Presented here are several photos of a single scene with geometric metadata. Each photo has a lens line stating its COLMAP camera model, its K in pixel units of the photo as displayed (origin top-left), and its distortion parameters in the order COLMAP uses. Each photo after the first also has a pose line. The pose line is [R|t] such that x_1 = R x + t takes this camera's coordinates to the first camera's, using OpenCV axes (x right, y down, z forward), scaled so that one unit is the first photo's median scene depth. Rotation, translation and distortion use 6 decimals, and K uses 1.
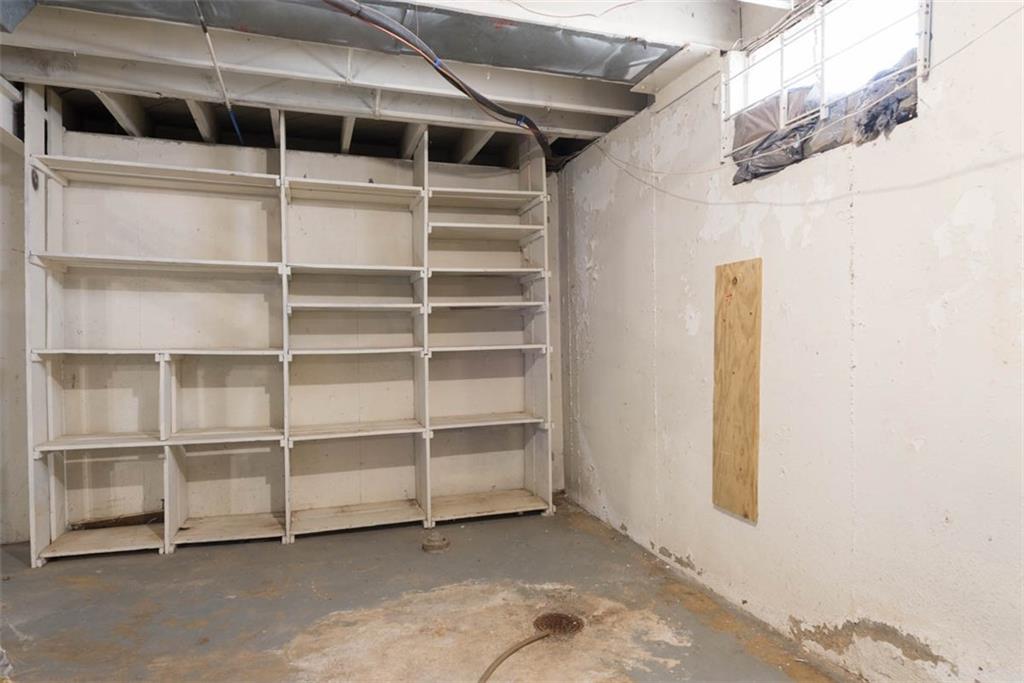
lens RADIAL K [[638.6, 0, 513.6], [0, 638.6, 341.5], [0, 0, 1]] dist [0.006481, 0.000737]
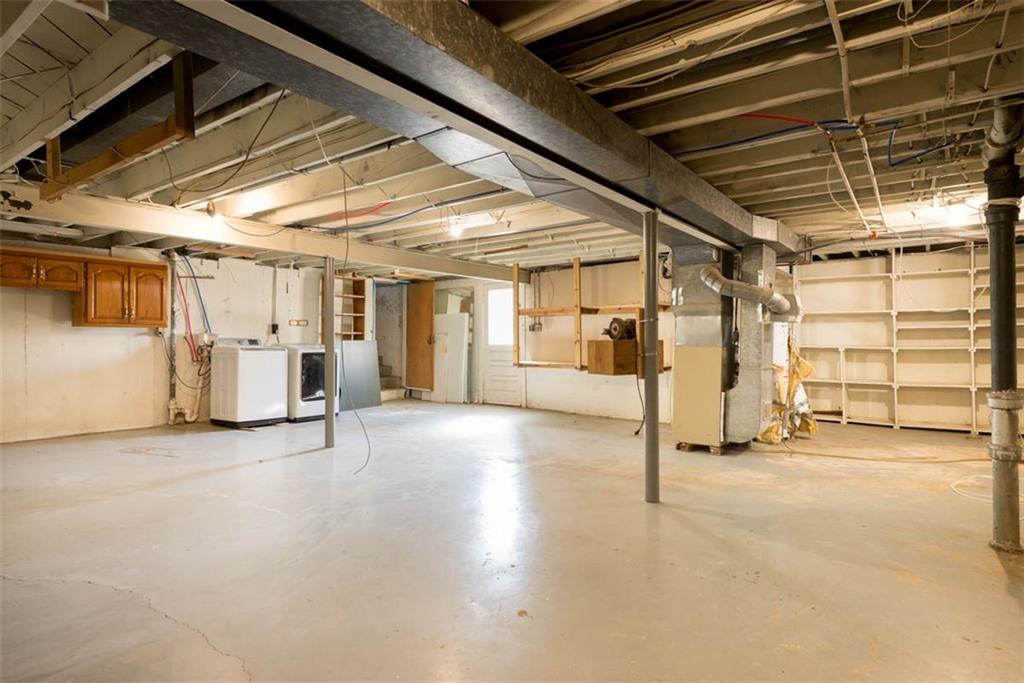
lens RADIAL K [[566.5, 0, 512.7], [0, 566.5, 335.5], [0, 0, 1]] dist [0.000619, 0.000405]
pose [[0.583666, 0.000242, -0.811994, 0.492943], [0.005165, 0.999979, 0.004010, -0.042964], [0.811977, -0.006535, 0.583653, -1.296540]]
